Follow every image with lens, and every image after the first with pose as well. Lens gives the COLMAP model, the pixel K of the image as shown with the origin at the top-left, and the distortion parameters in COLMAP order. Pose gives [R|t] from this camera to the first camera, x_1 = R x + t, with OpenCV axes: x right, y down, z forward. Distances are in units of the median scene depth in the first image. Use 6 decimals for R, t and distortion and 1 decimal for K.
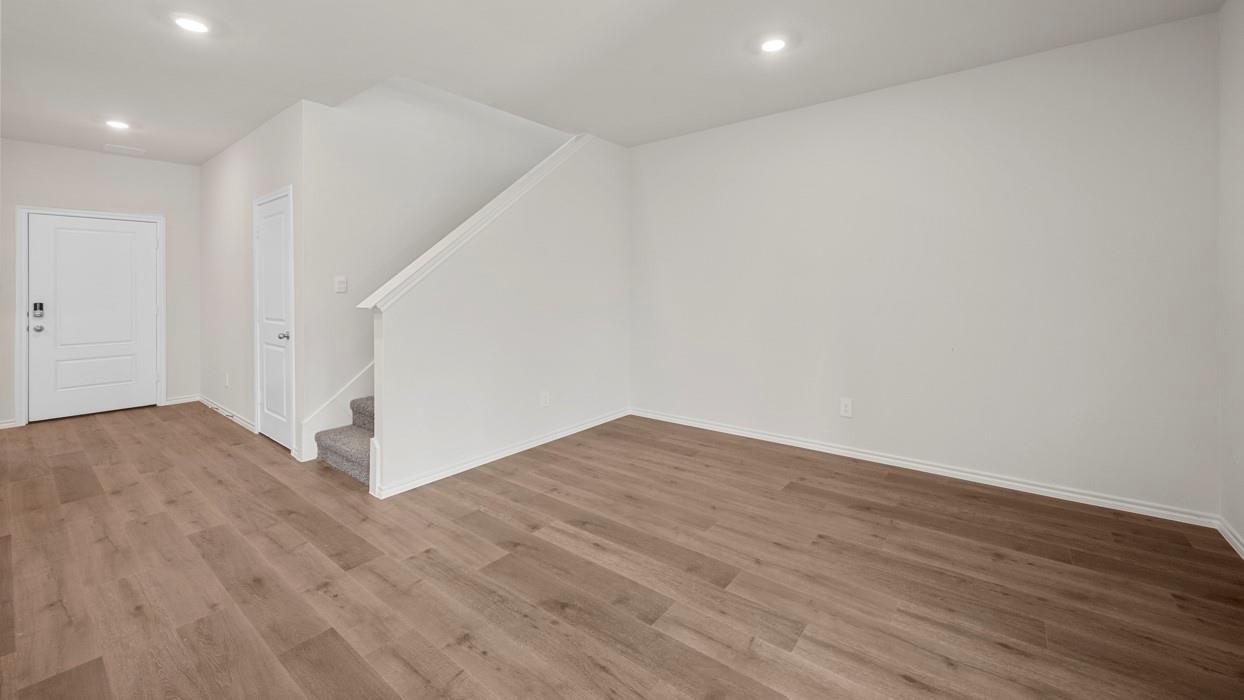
lens RADIAL K [[491.9, 0, 623.3], [0, 491.9, 283.9], [0, 0, 1]] dist [-0.001276, -0.000189]
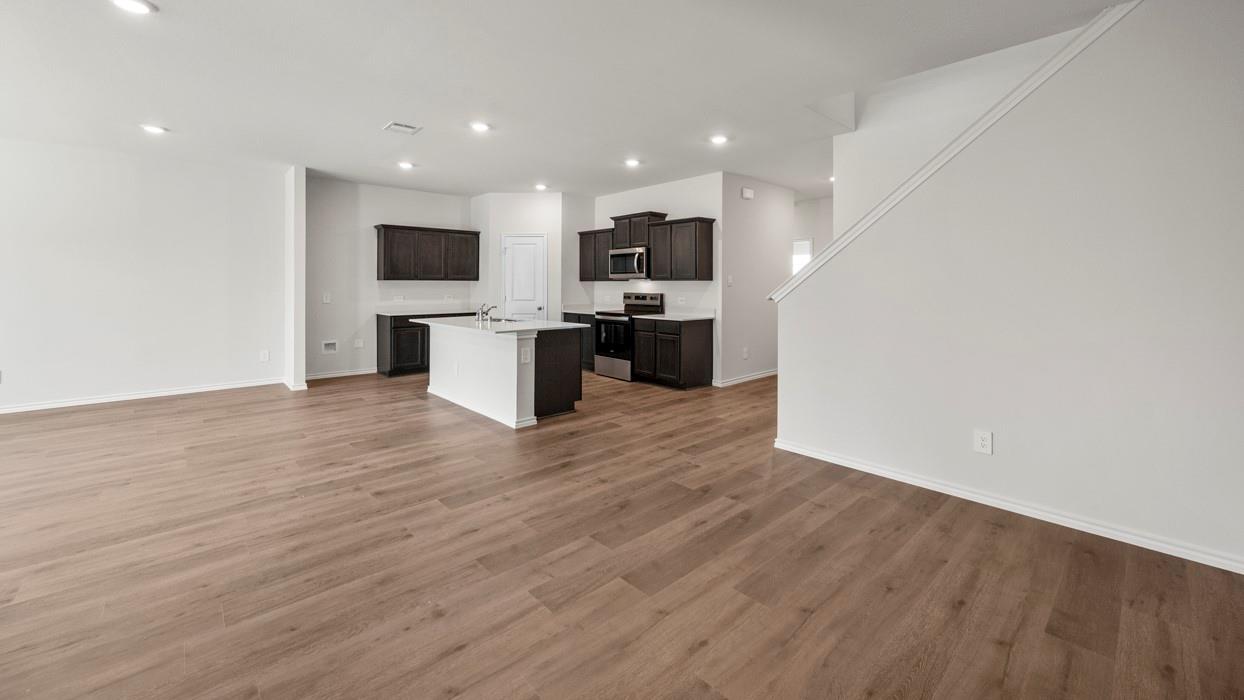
lens RADIAL K [[491.9, 0, 623.3], [0, 491.9, 283.9], [0, 0, 1]] dist [-0.001276, -0.000189]
pose [[-0.167187, 0.004530, -0.985915, 1.106681], [0.000520, 0.999990, 0.004507, 0.003277], [0.985925, 0.000241, -0.167187, 1.074345]]
